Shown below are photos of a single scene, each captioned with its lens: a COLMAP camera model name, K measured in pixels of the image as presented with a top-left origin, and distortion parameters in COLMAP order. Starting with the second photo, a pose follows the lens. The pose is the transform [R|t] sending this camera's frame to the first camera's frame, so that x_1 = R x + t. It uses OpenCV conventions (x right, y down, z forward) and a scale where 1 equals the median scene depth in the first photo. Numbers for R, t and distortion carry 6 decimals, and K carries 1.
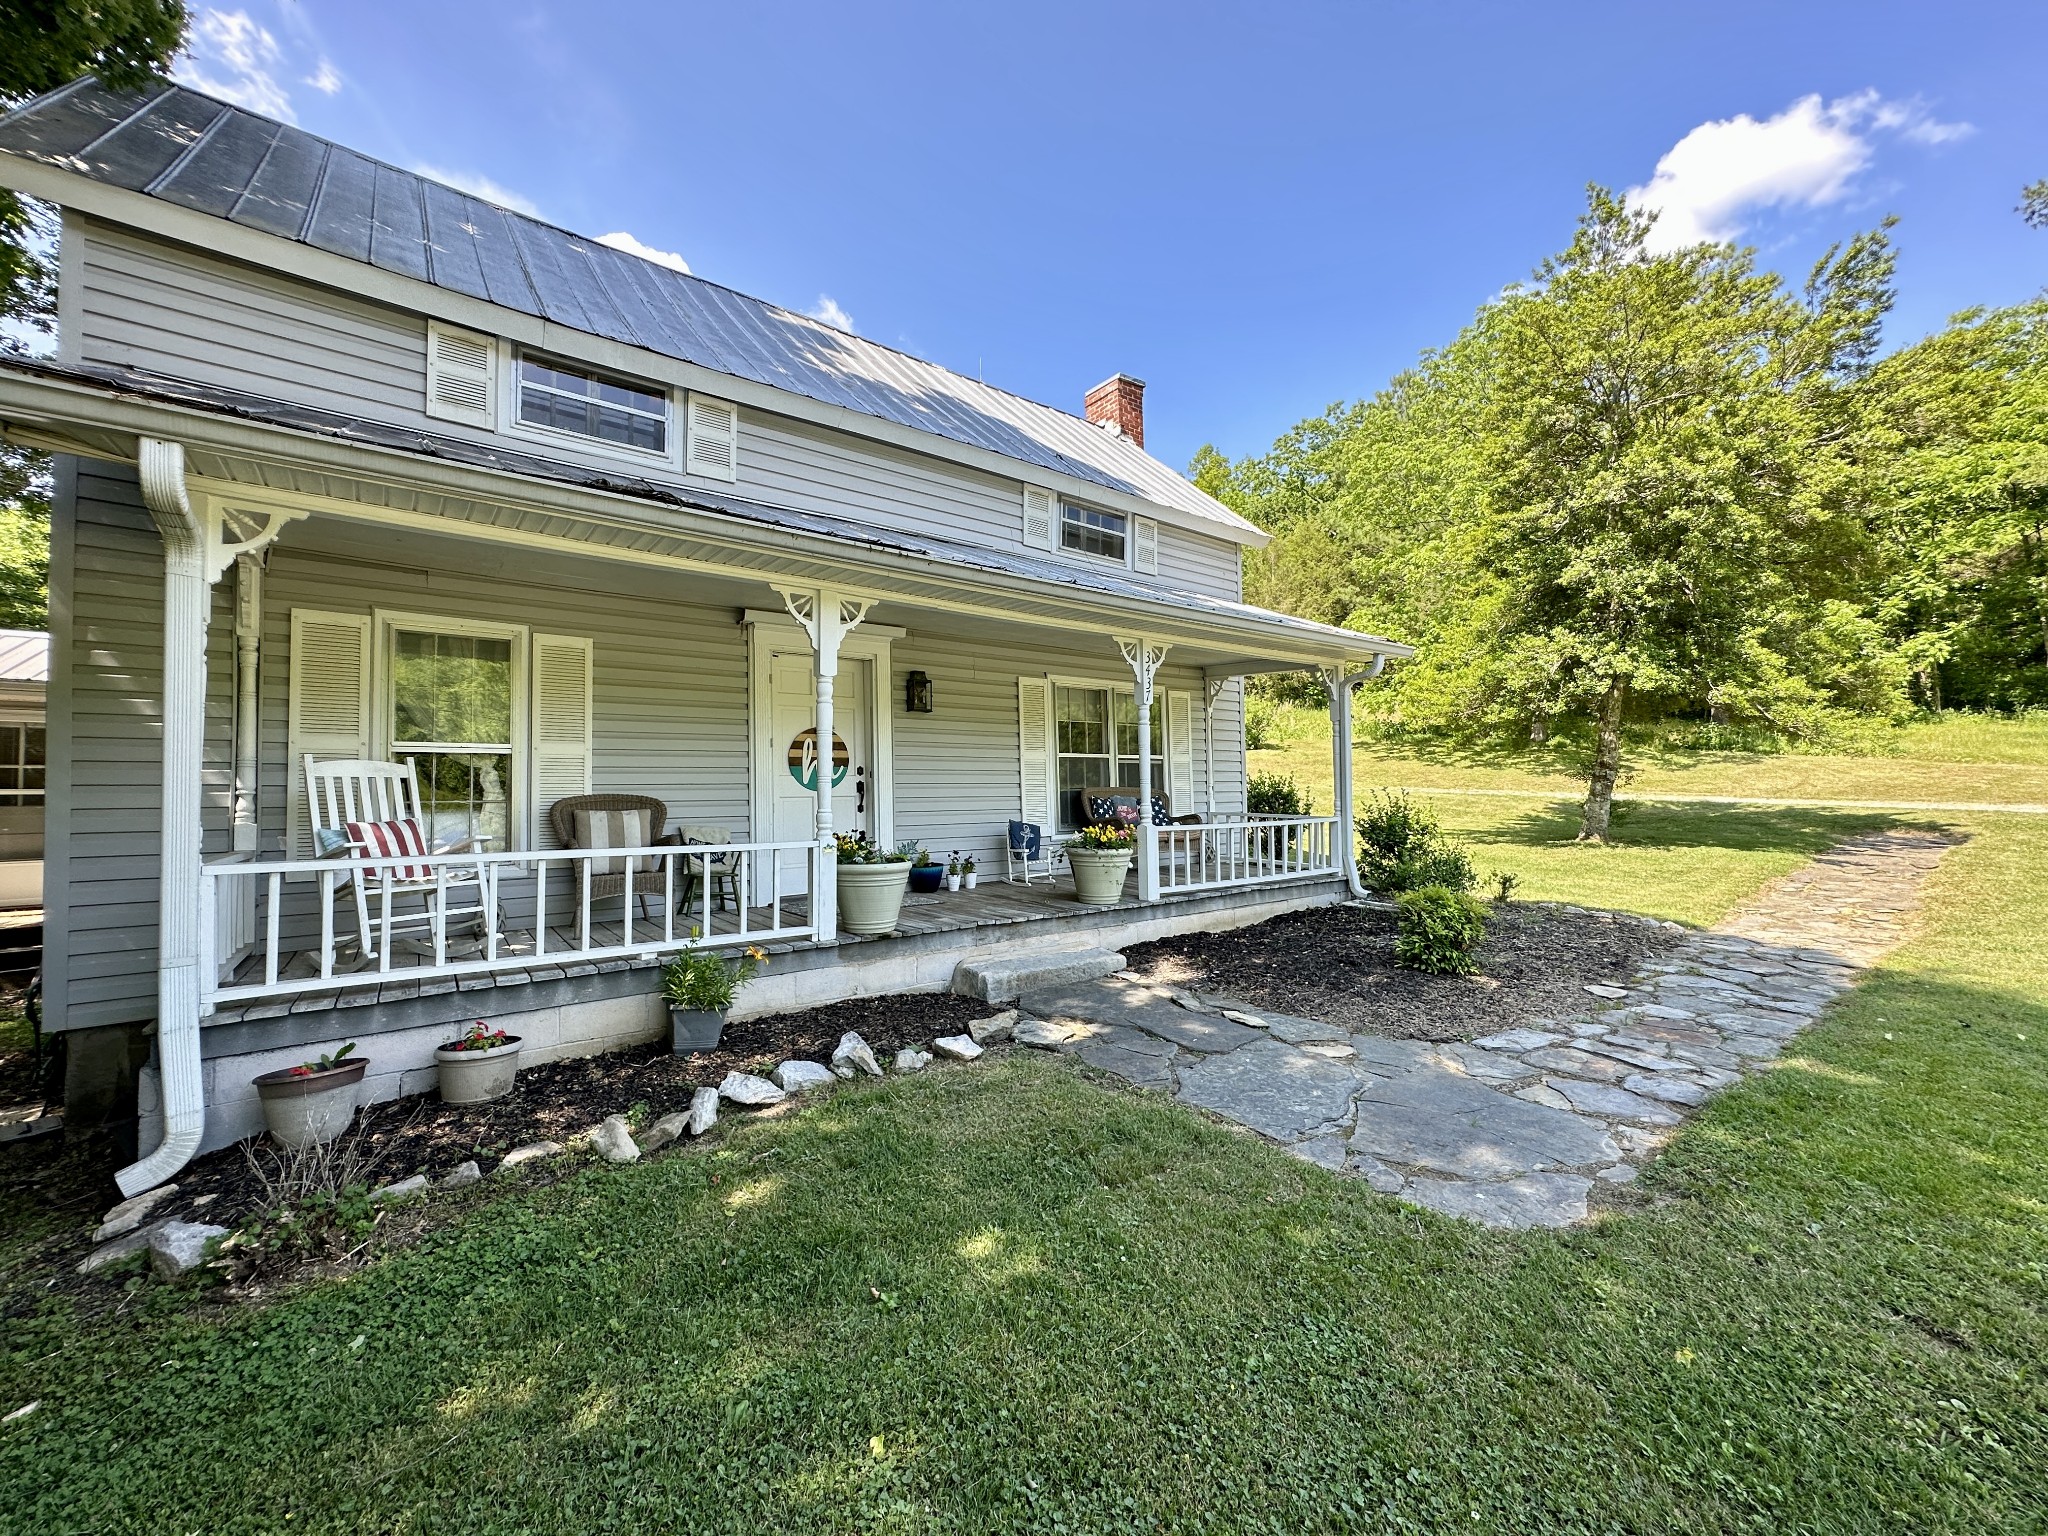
lens RADIAL K [[818.0, 0, 1030.0], [0, 818.0, 775.5], [0, 0, 1]] dist [0.001514, 0.000255]
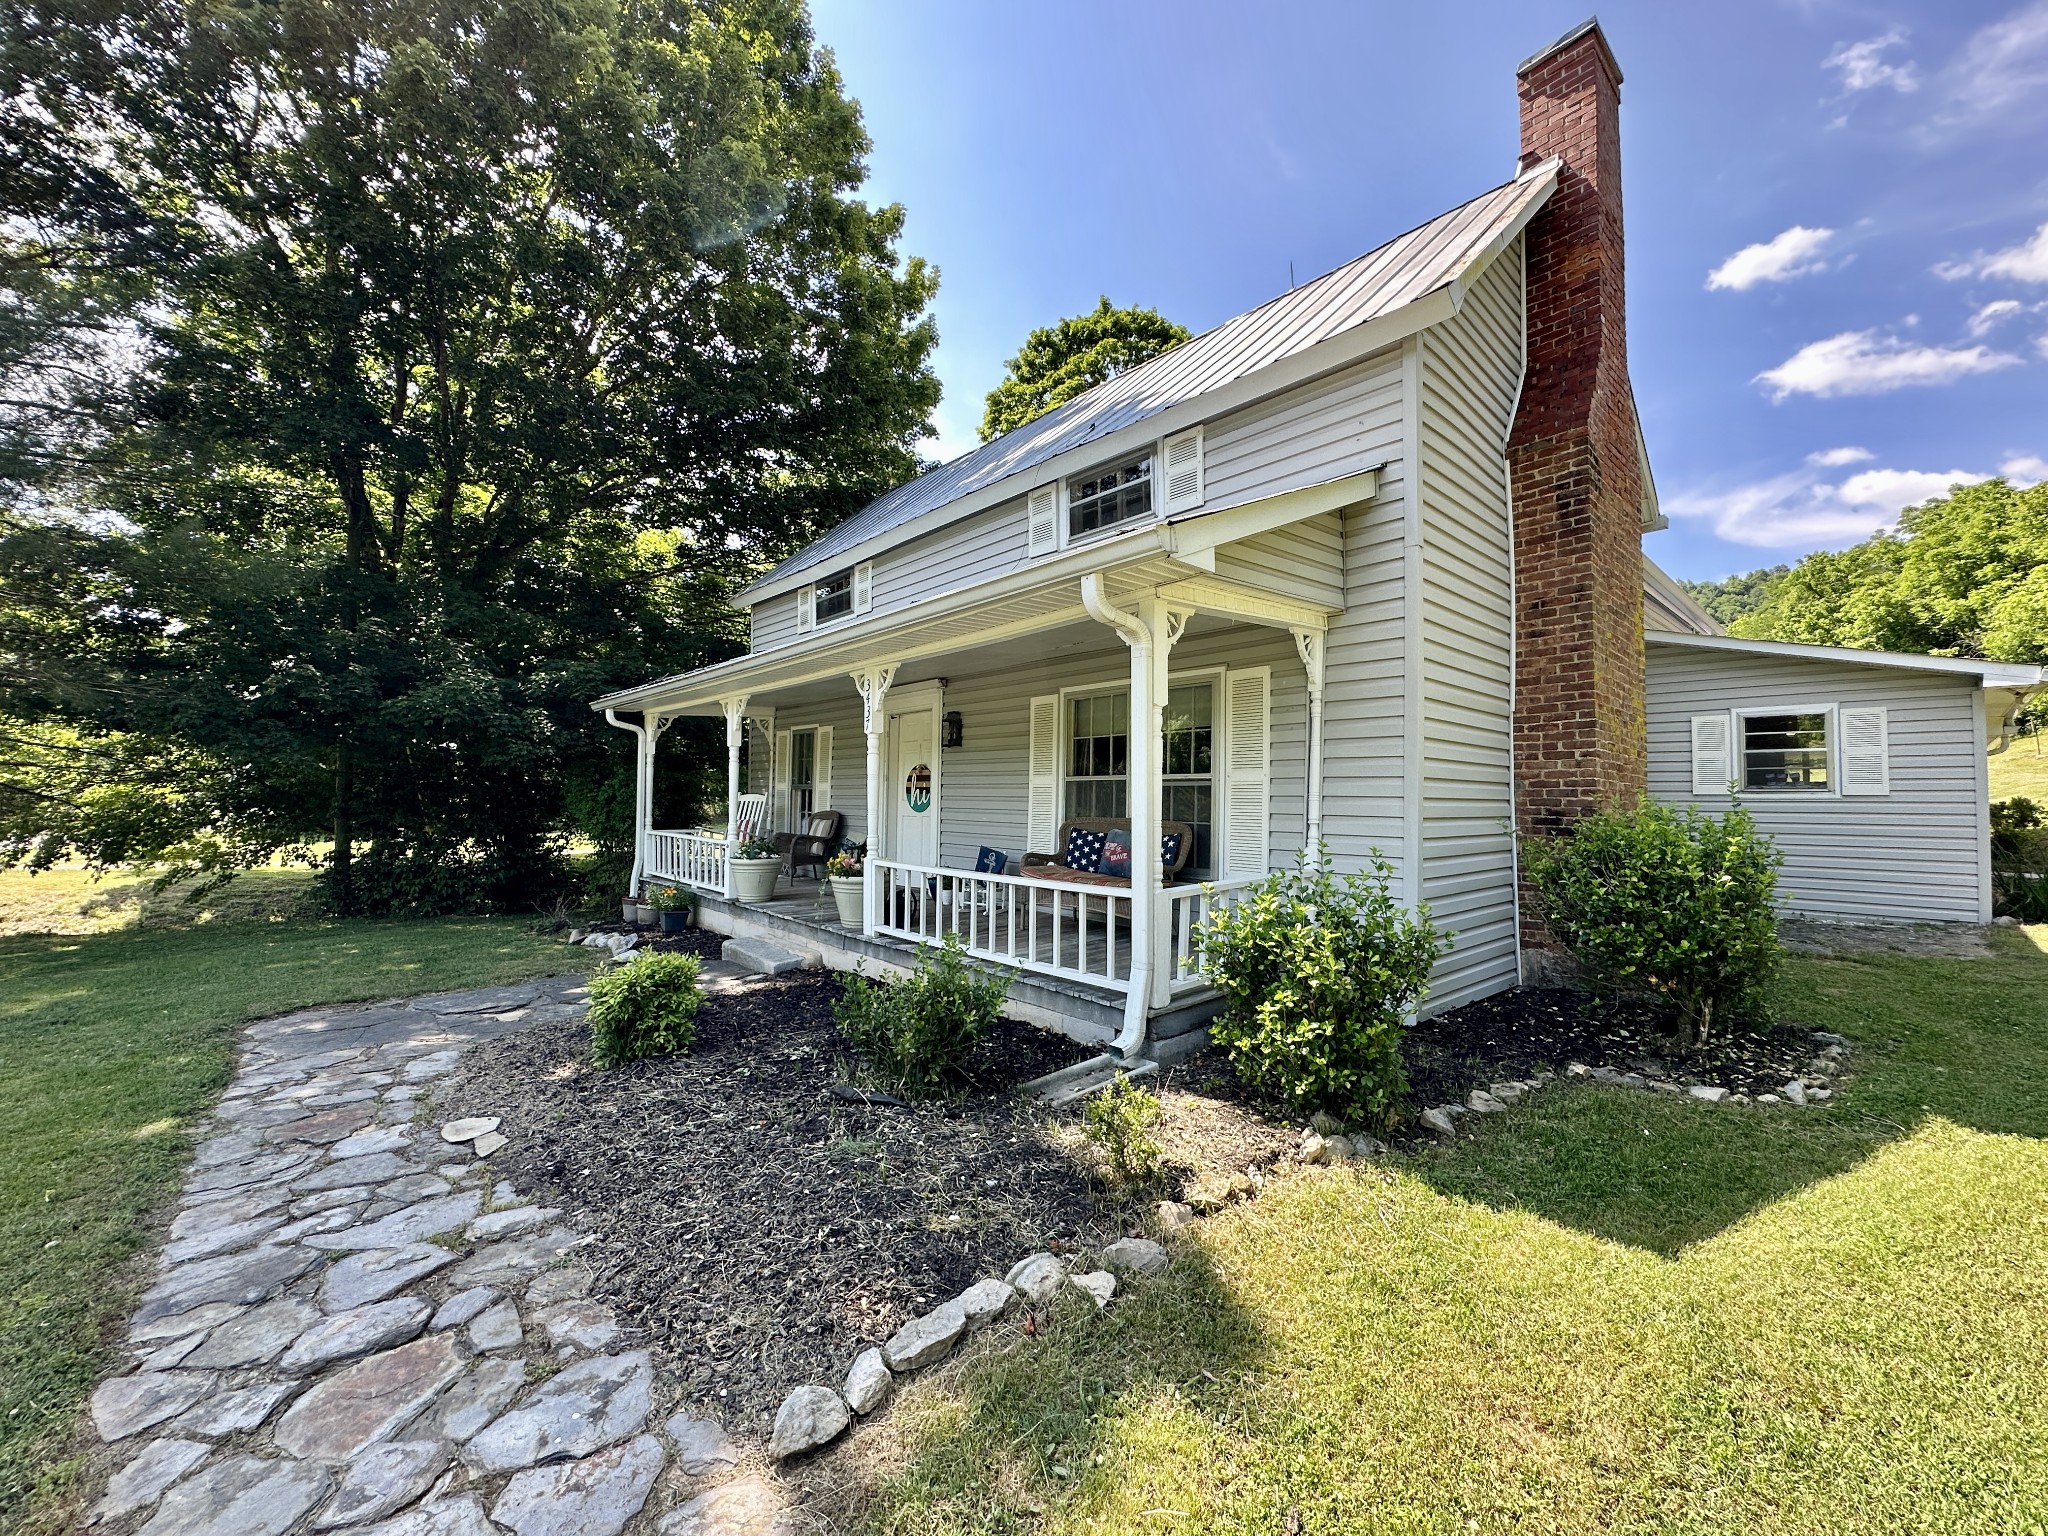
lens RADIAL K [[818.0, 0, 1031.2], [0, 818.0, 768.1], [0, 0, 1]] dist [0.001514, 0.000255]
pose [[0.088937, -0.026837, -0.995676, 0.954643], [0.016303, 0.999542, -0.025485, -0.014820], [0.995904, -0.013966, 0.089334, 0.934601]]
